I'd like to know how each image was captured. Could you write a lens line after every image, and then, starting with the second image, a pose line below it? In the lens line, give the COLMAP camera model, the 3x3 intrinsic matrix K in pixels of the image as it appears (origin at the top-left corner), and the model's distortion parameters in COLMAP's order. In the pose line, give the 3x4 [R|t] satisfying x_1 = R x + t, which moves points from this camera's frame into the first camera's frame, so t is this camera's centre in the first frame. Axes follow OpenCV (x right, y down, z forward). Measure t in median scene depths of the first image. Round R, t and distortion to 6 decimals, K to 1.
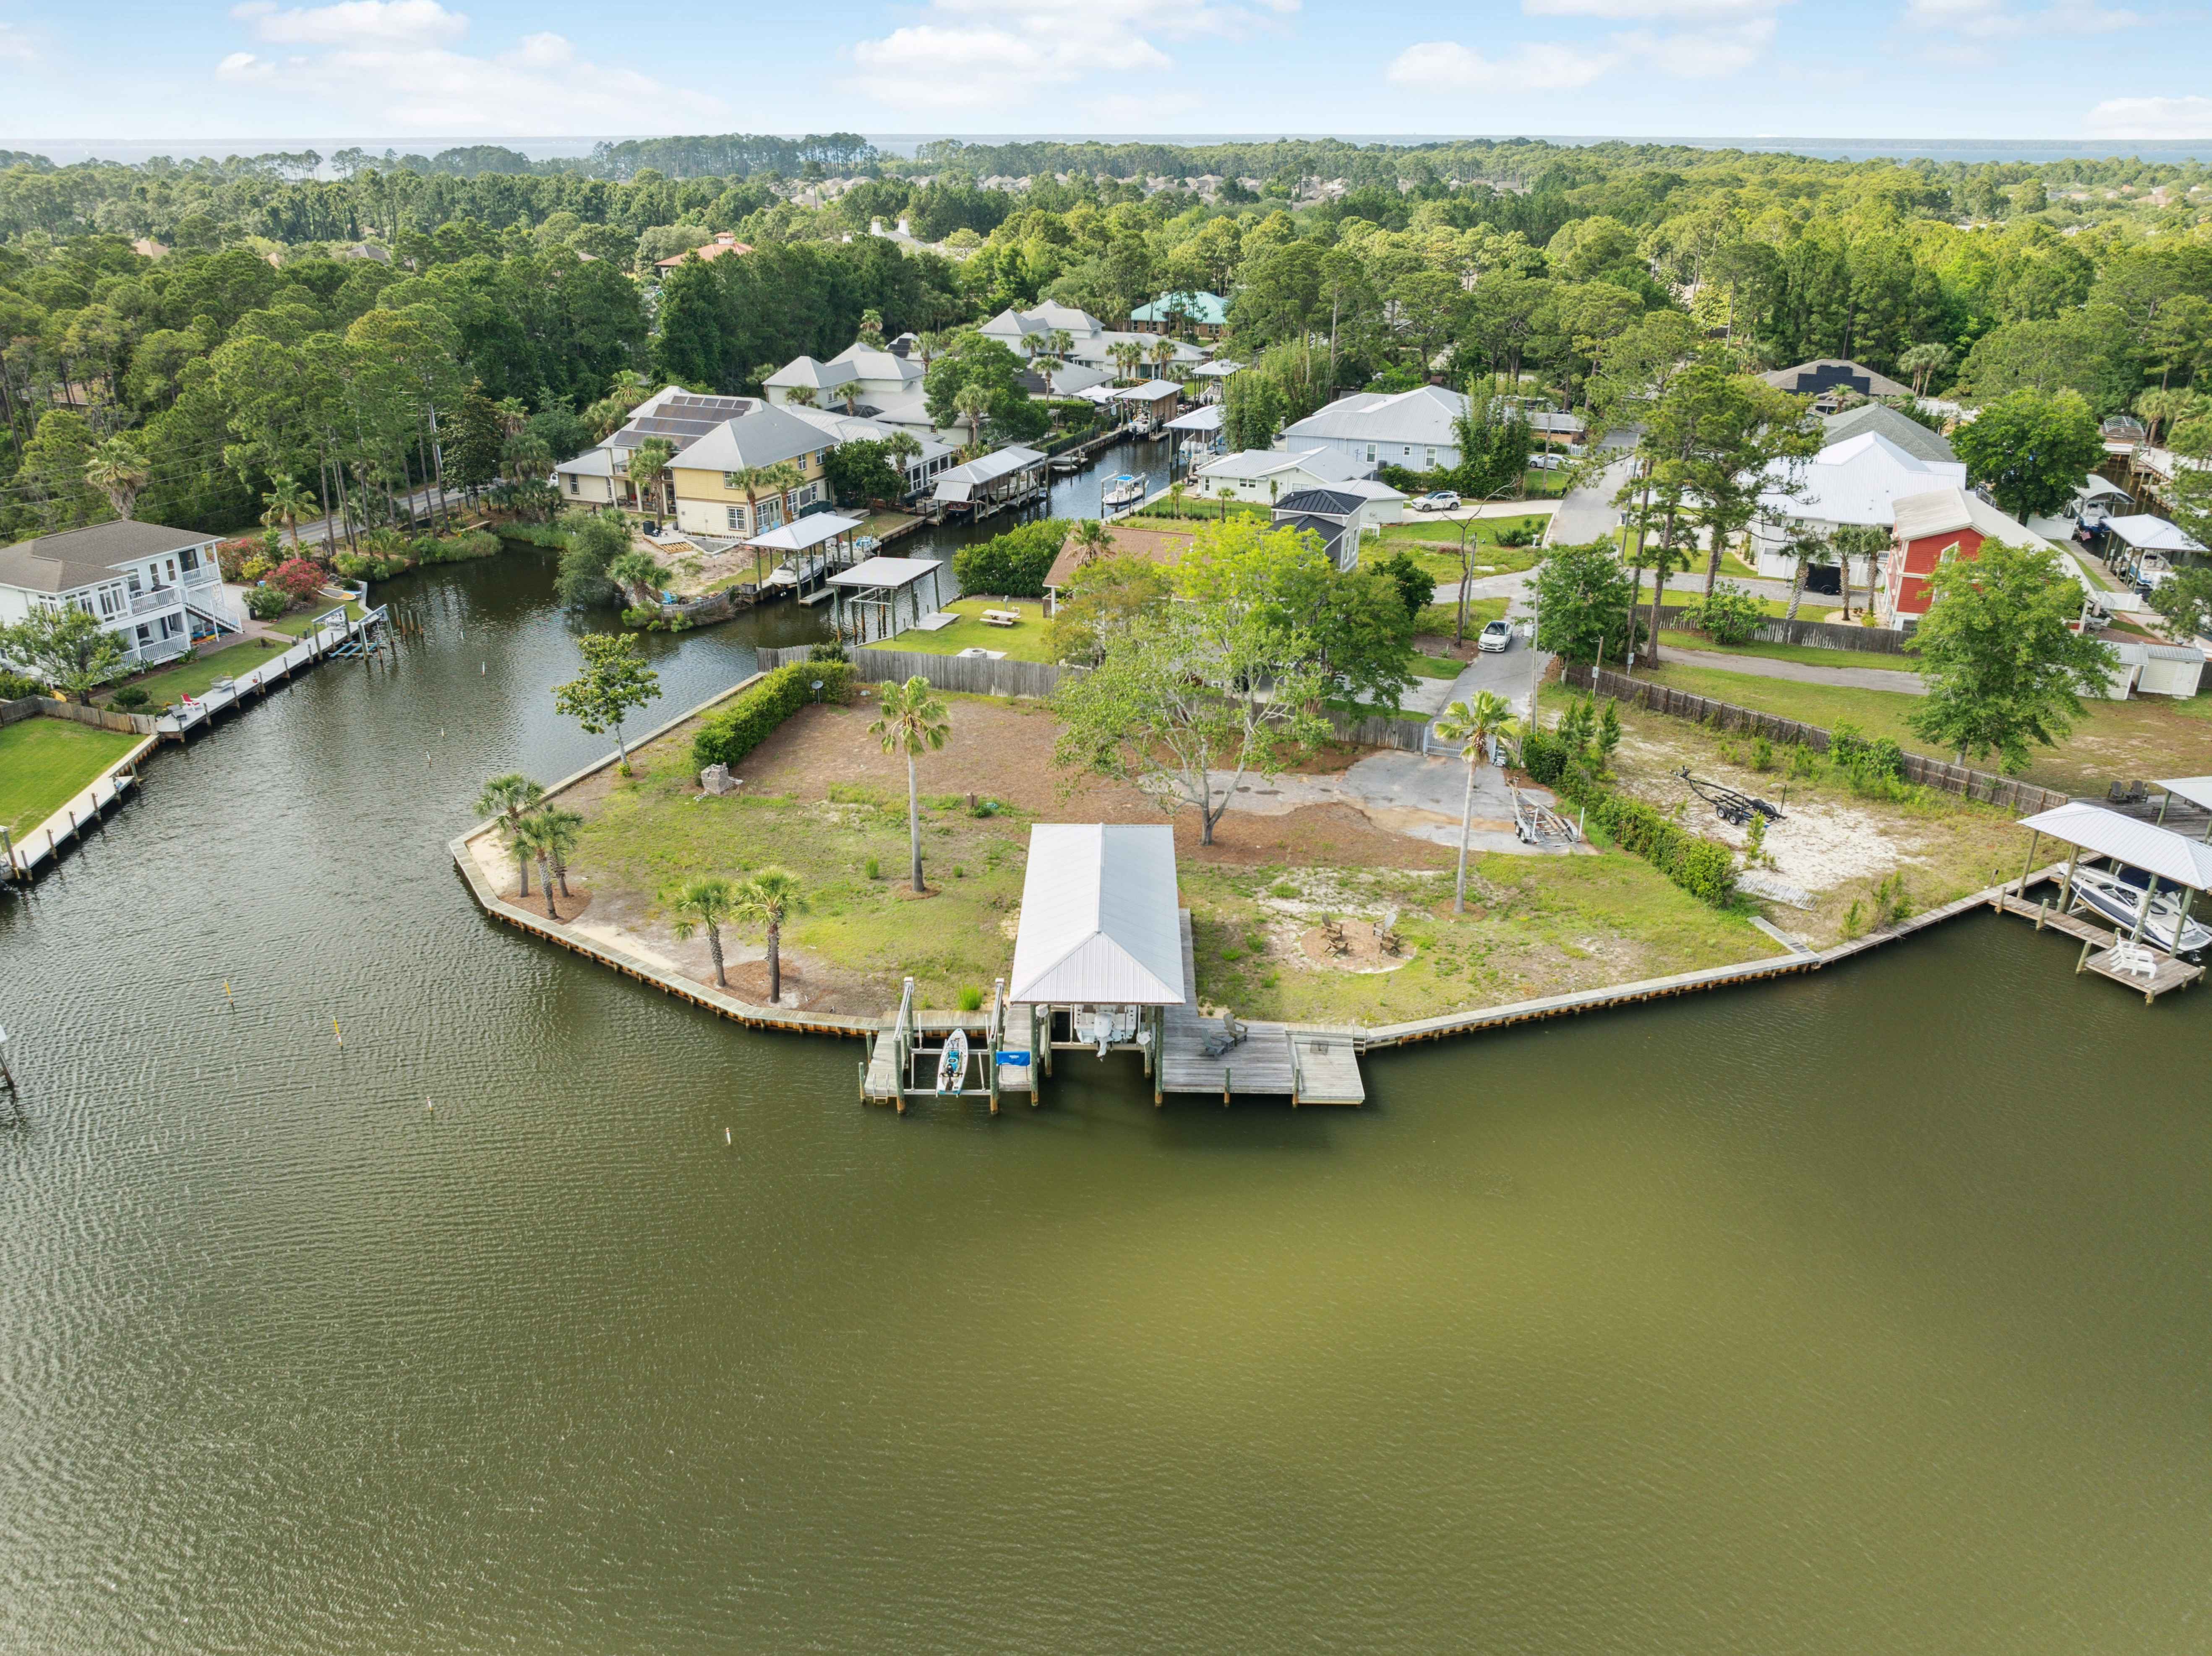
lens RADIAL K [[1591.3, 0, 1111.6], [0, 1591.3, 836.4], [0, 0, 1]] dist [-0.025324, -0.002306]
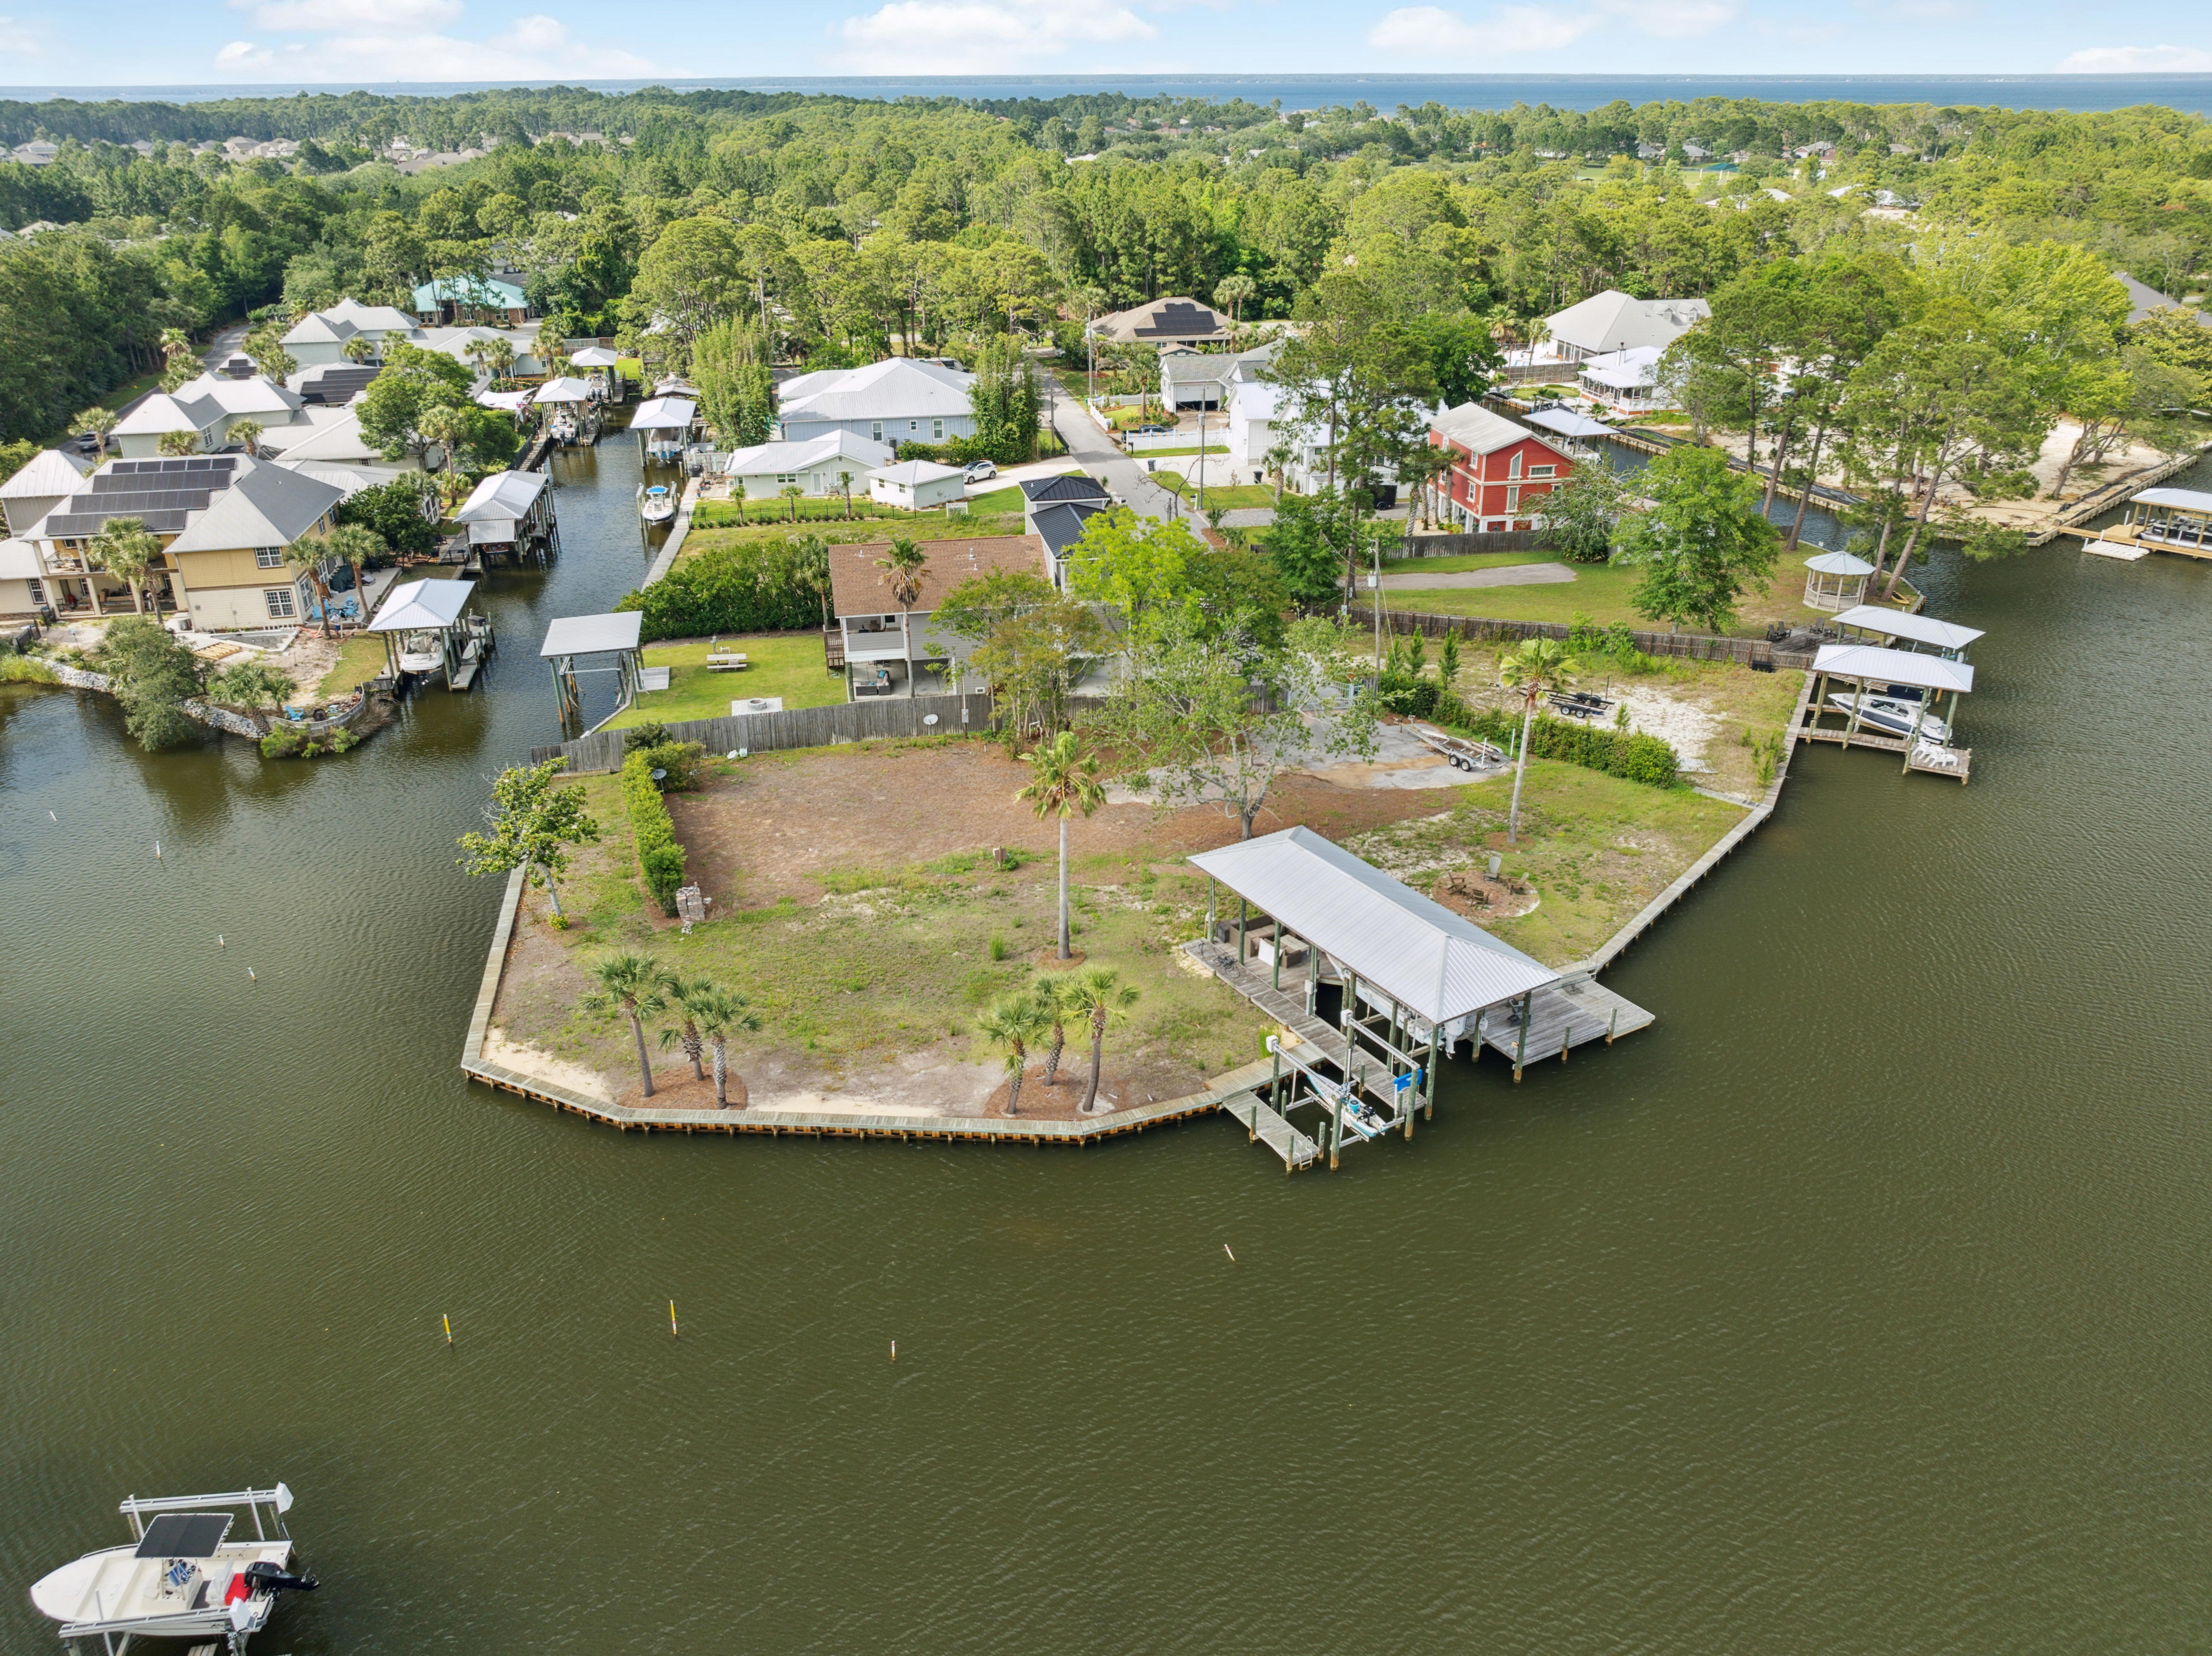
lens RADIAL K [[1606.1, 0, 1106.0], [0, 1606.1, 828.0], [0, 0, 1]] dist [-0.025197, -0.007561]
pose [[0.846762, -0.230886, 0.479256, -0.322277], [0.220194, 0.972225, 0.079335, -0.065918], [-0.484262, 0.038351, 0.874082, 0.097693]]
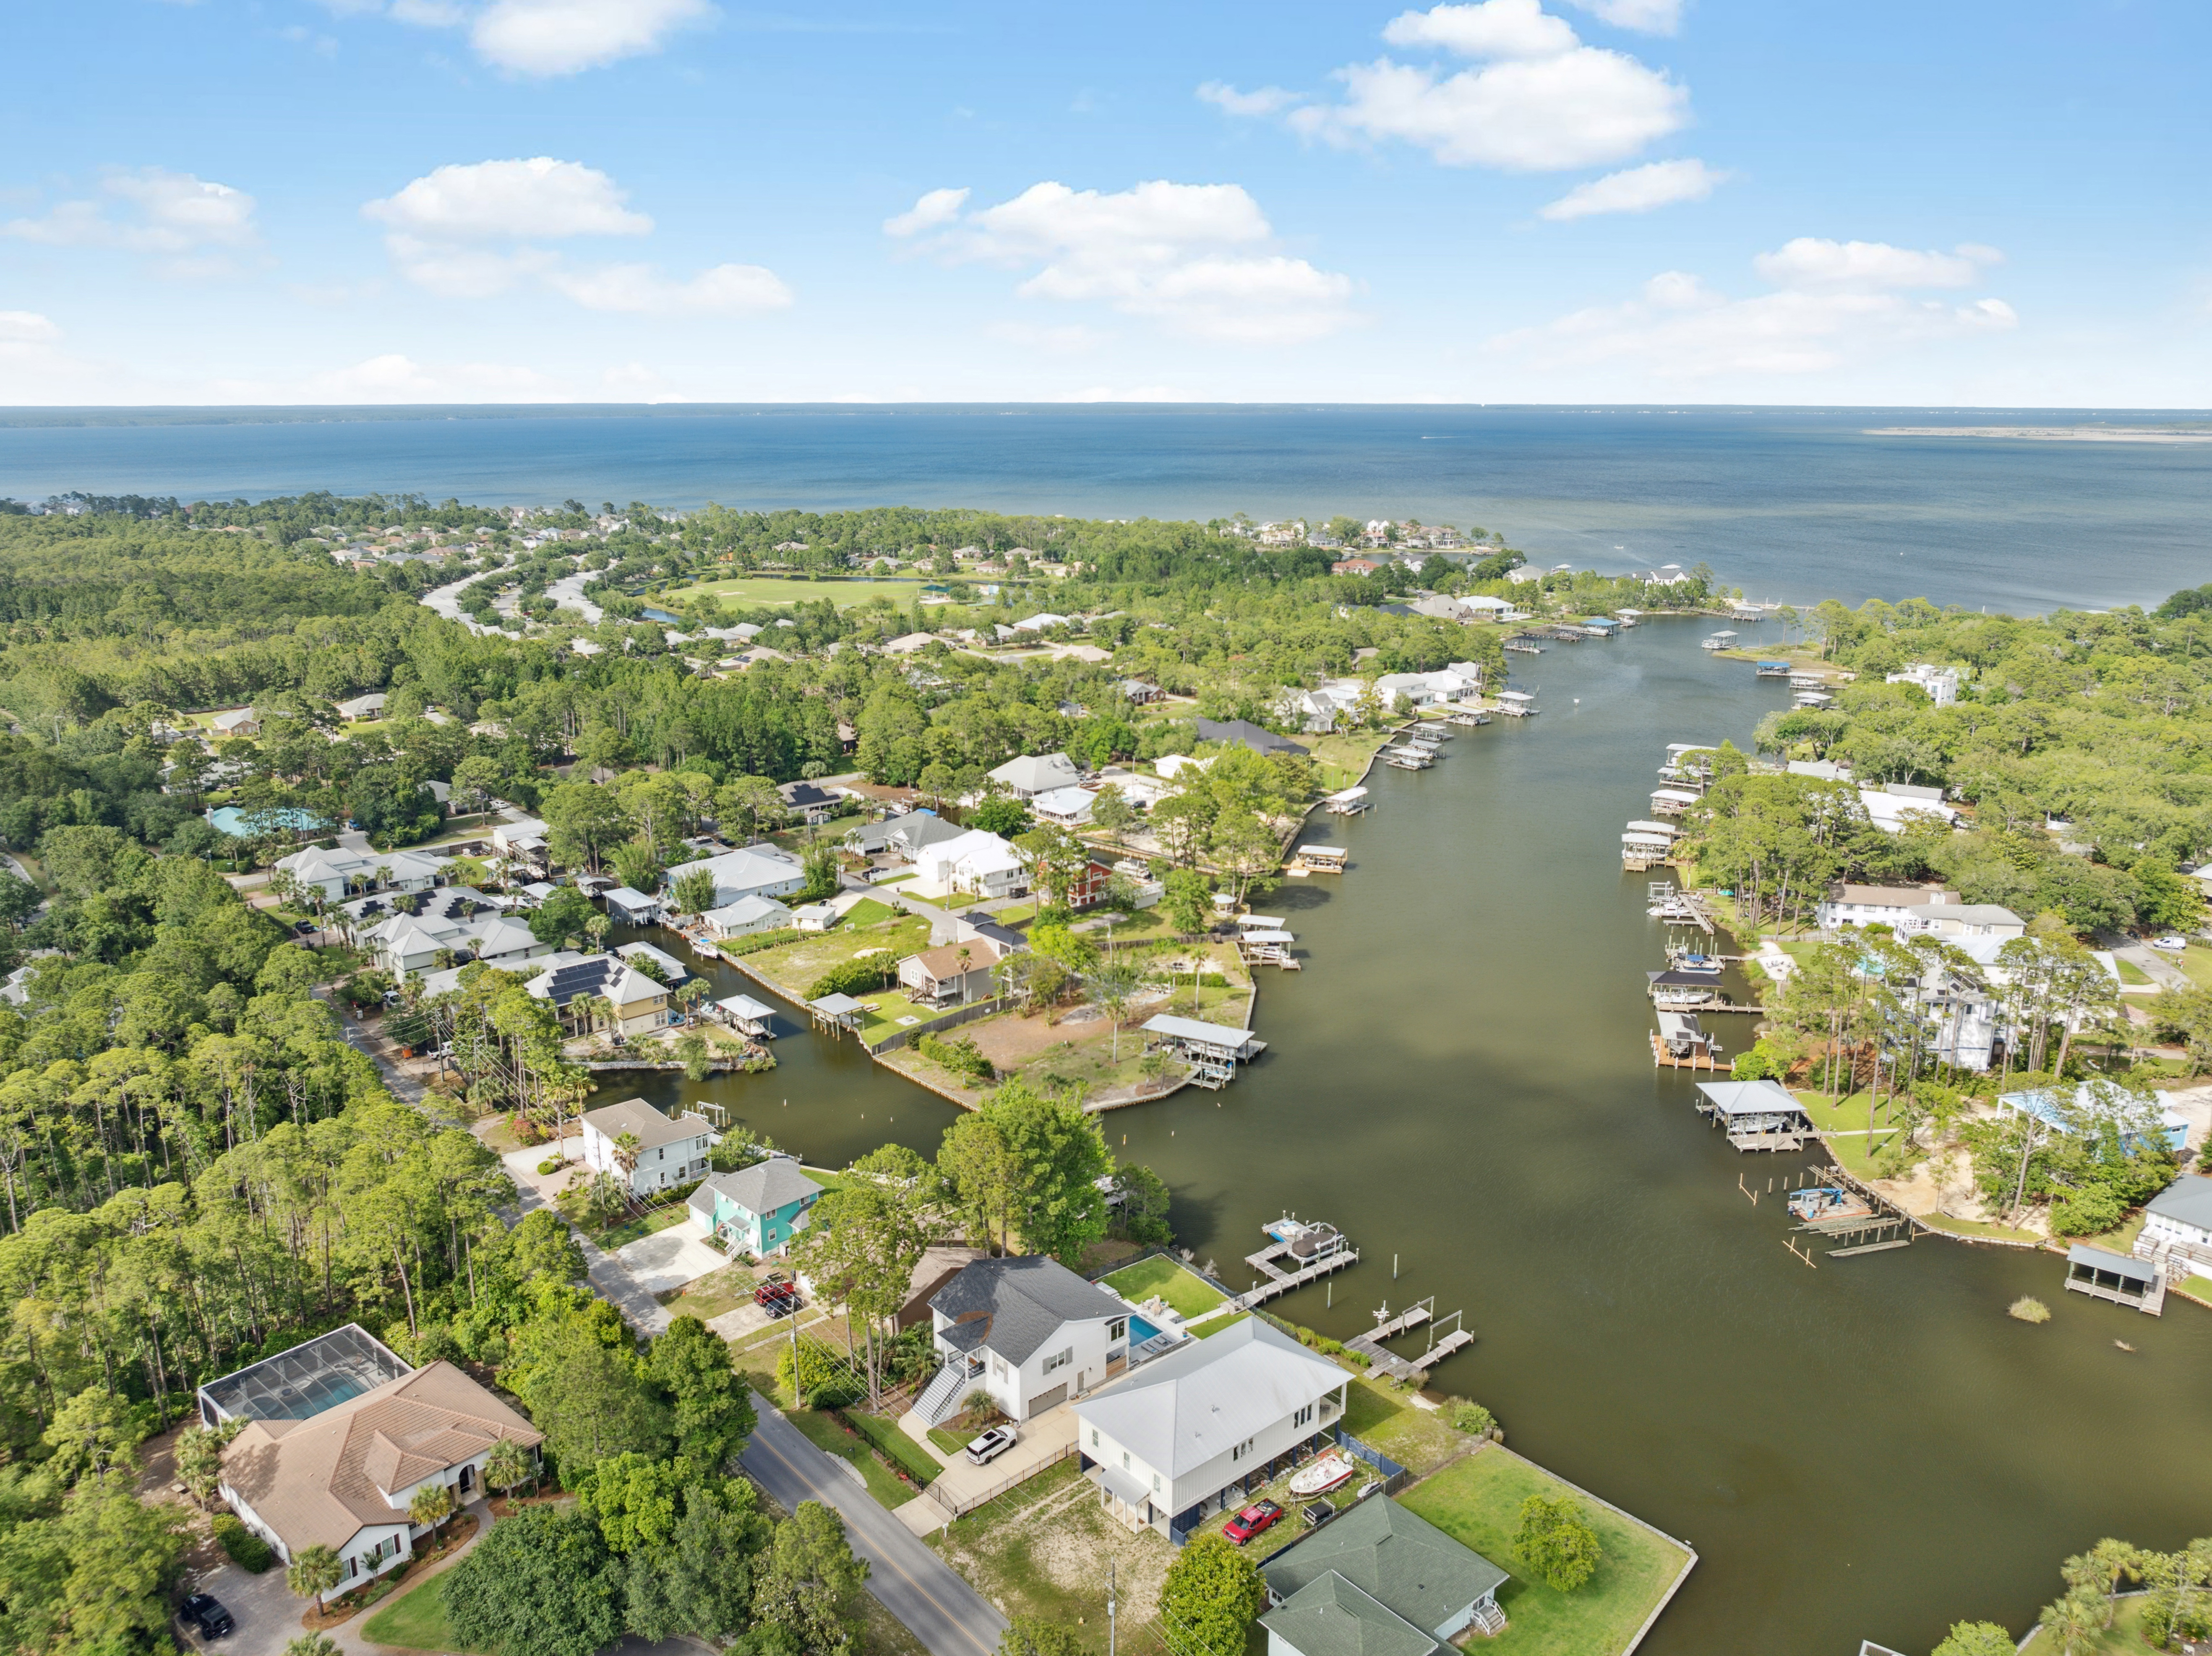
lens RADIAL K [[1580.1, 0, 1106.0], [0, 1580.1, 828.0], [0, 0, 1]] dist [-0.031315, -0.001239]
pose [[0.459823, -0.227368, 0.858410, -1.639606], [0.356068, 0.932761, 0.056327, -0.353266], [-0.813498, 0.279751, 0.509863, -0.433341]]
